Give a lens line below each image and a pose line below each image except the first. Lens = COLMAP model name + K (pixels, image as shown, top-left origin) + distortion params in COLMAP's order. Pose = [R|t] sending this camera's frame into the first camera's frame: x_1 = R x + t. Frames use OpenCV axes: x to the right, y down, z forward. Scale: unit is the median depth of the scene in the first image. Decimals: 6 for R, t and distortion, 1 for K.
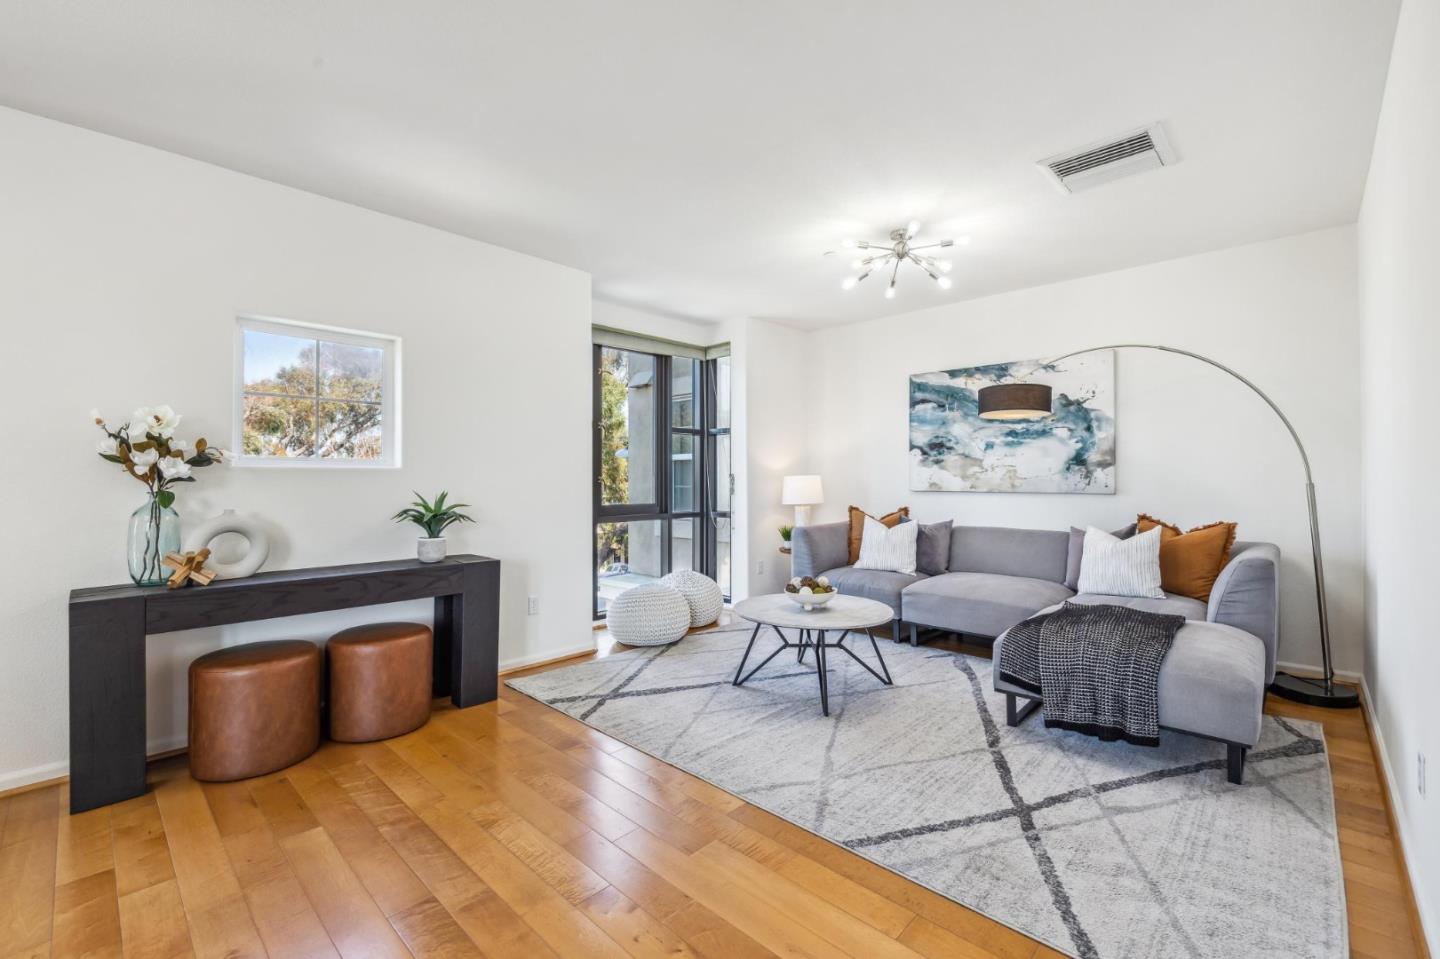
lens RADIAL K [[611.2, 0, 718.3], [0, 611.2, 470.8], [0, 0, 1]] dist [-0.001485, -0.000330]
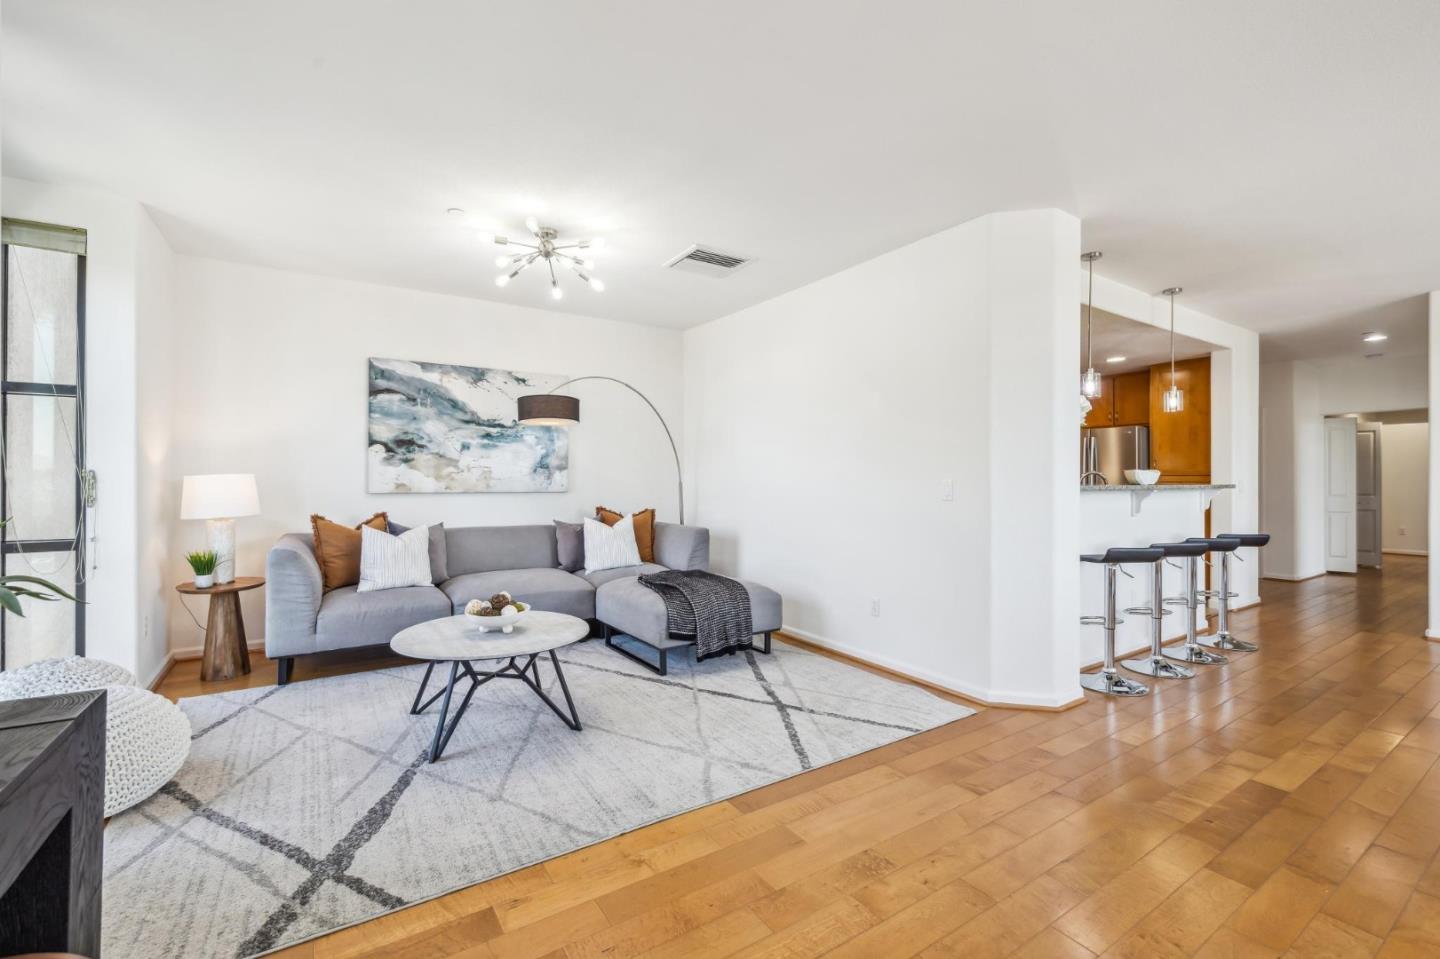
lens RADIAL K [[611.2, 0, 711.6], [0, 611.2, 475.7], [0, 0, 1]] dist [-0.001485, -0.000330]
pose [[0.230510, 0.007241, 0.973043, -0.456552], [-0.016181, 0.999863, -0.003608, 0.004318], [-0.972935, -0.014913, 0.230596, 0.383880]]
